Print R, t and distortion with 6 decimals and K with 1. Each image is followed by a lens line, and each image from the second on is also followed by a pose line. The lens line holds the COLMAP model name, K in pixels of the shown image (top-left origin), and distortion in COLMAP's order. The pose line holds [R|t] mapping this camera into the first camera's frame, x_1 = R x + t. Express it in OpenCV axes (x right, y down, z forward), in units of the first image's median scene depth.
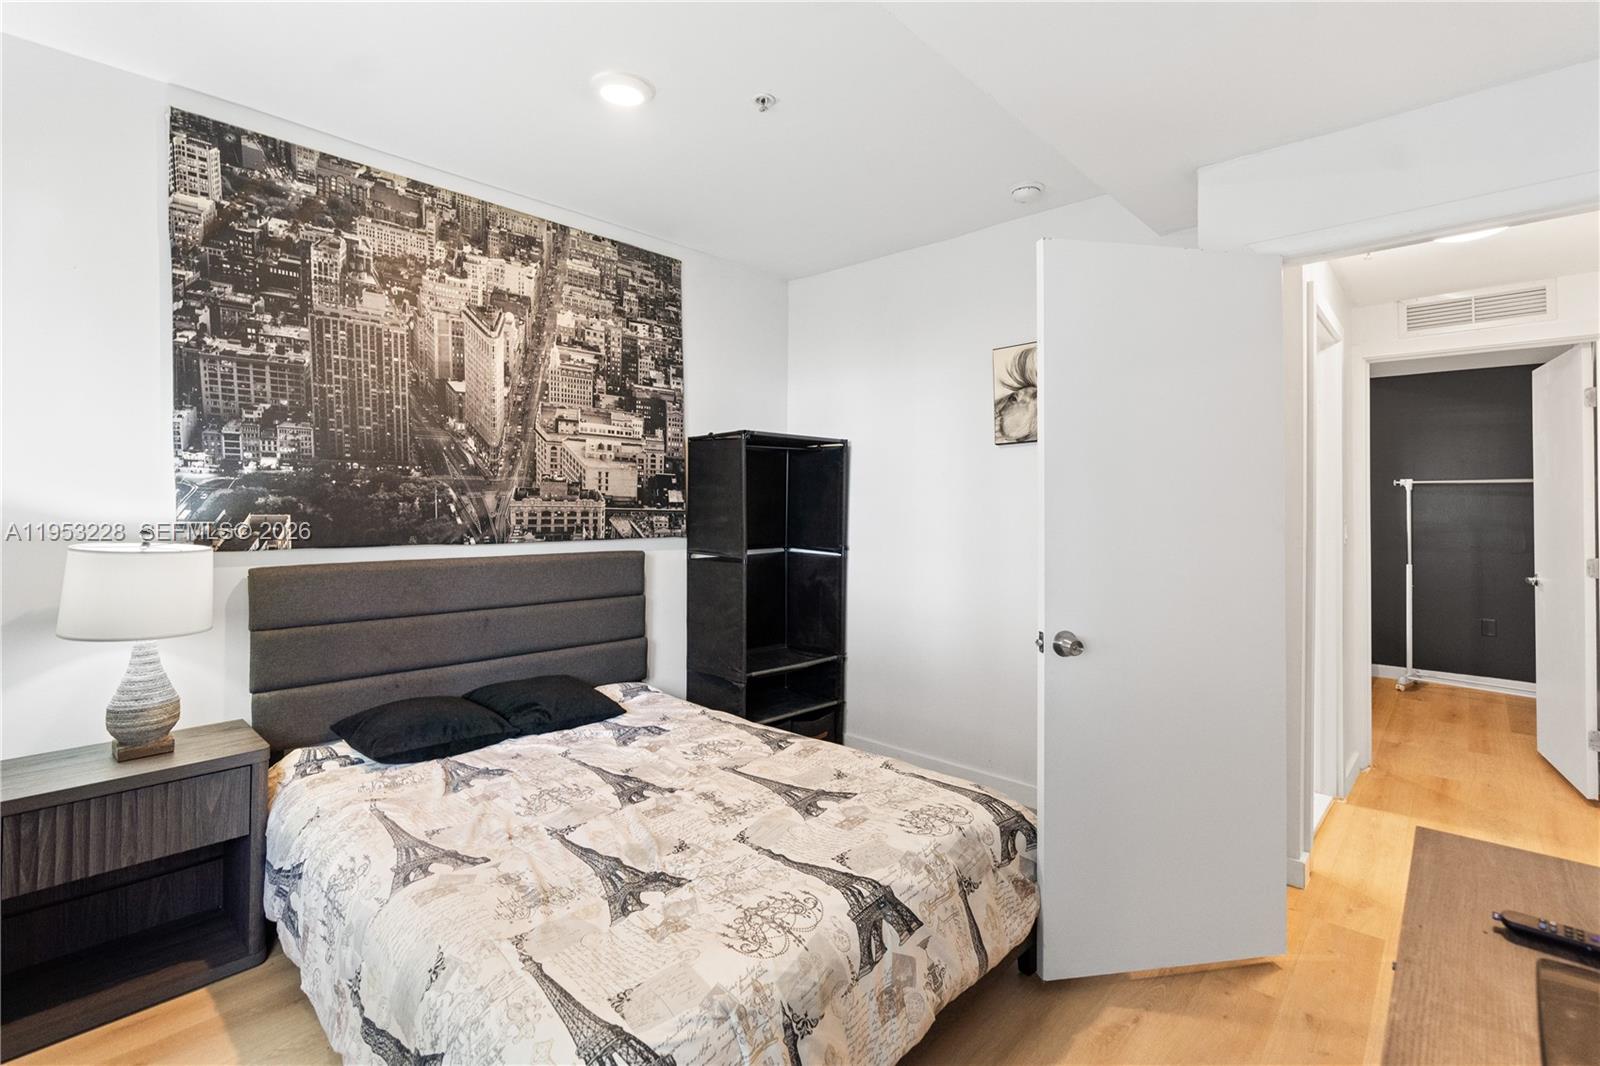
lens RADIAL K [[728.2, 0, 806.3], [0, 728.2, 499.1], [0, 0, 1]] dist [-0.004810, 0.002207]
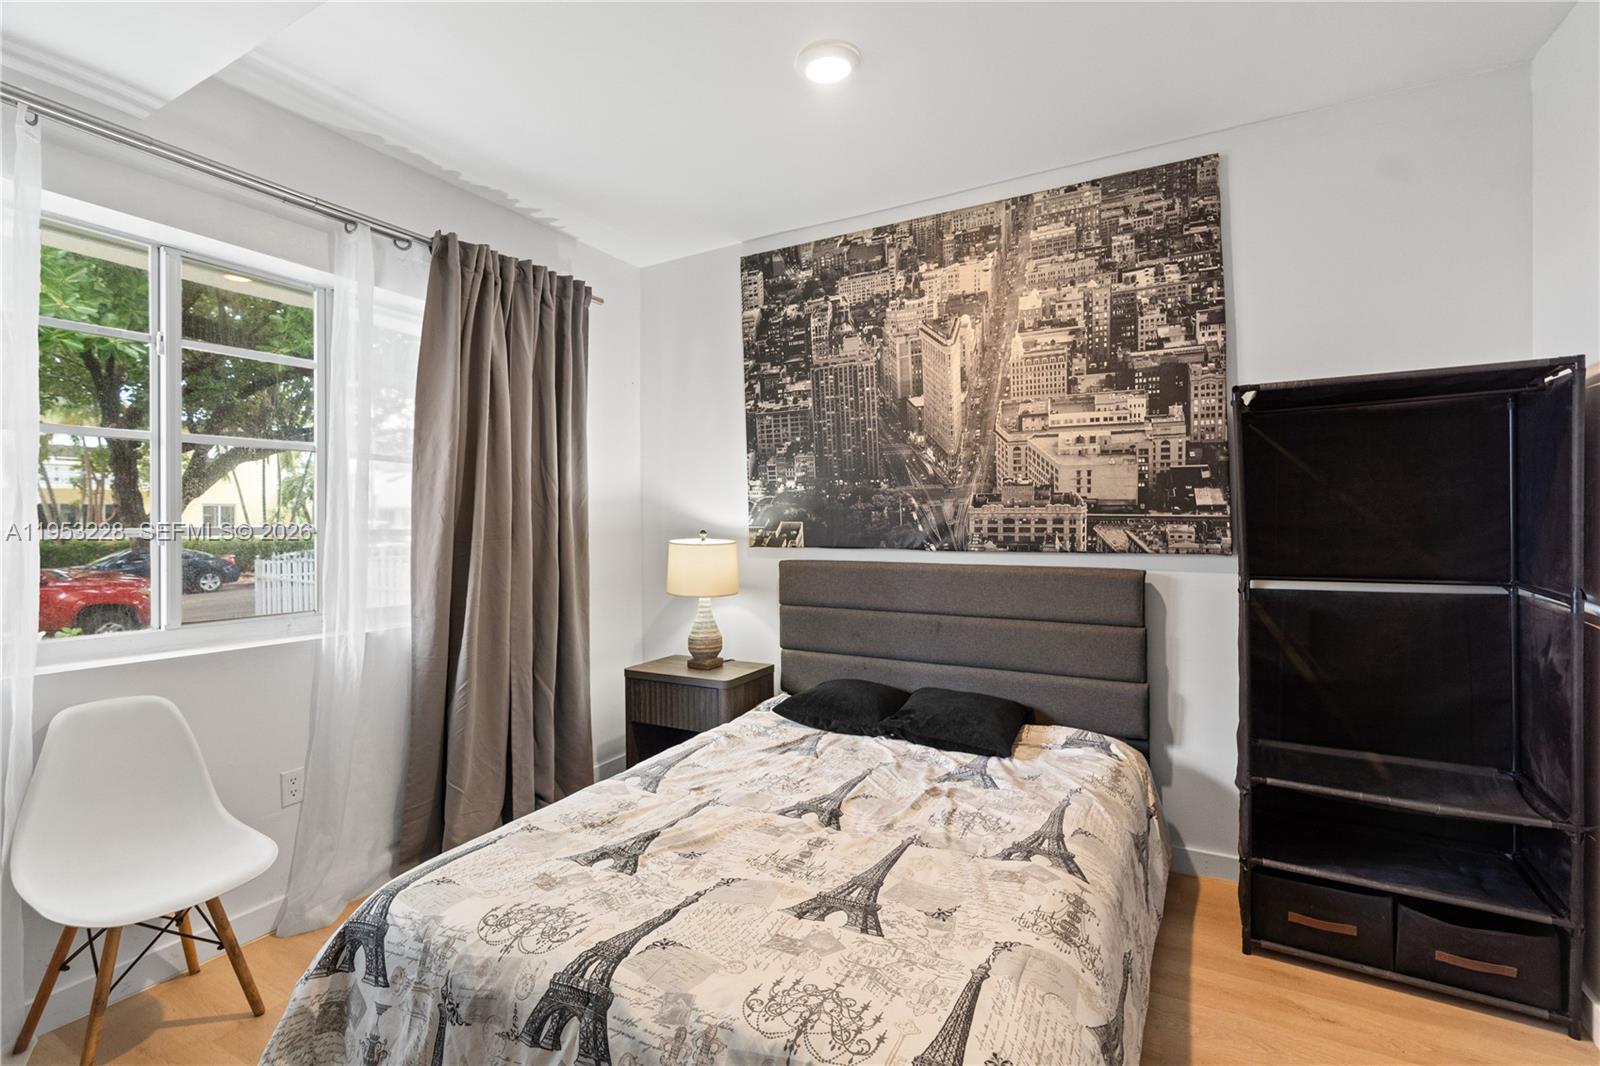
lens RADIAL K [[728.2, 0, 810.0], [0, 728.2, 533.6], [0, 0, 1]] dist [-0.004810, 0.002207]
pose [[0.248687, 0.009253, -0.968540, 0.548611], [0.014376, 0.999809, 0.013243, 0.023255], [0.968477, -0.017217, 0.248506, 0.618807]]
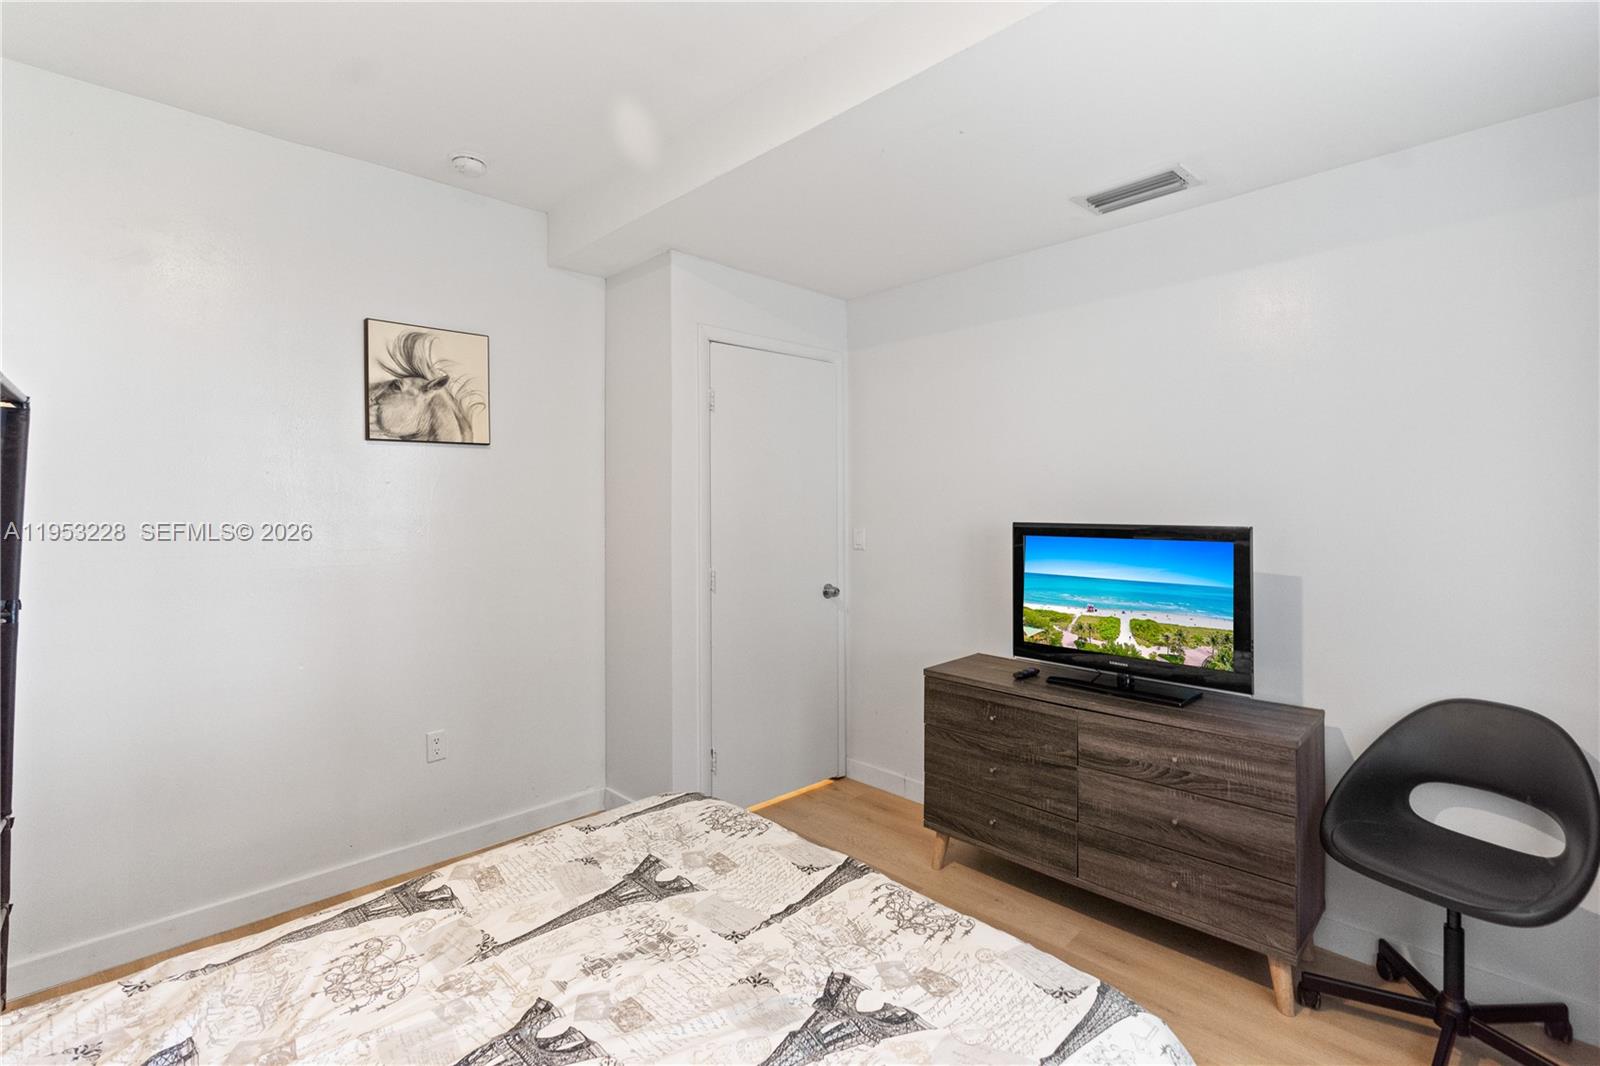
lens RADIAL K [[728.2, 0, 786.5], [0, 728.2, 499.8], [0, 0, 1]] dist [-0.004810, 0.002207]
pose [[0.065547, 0.000729, 0.997849, -0.625516], [-0.006391, 0.999980, -0.000311, -0.015689], [-0.997829, -0.006357, 0.065550, 0.622201]]
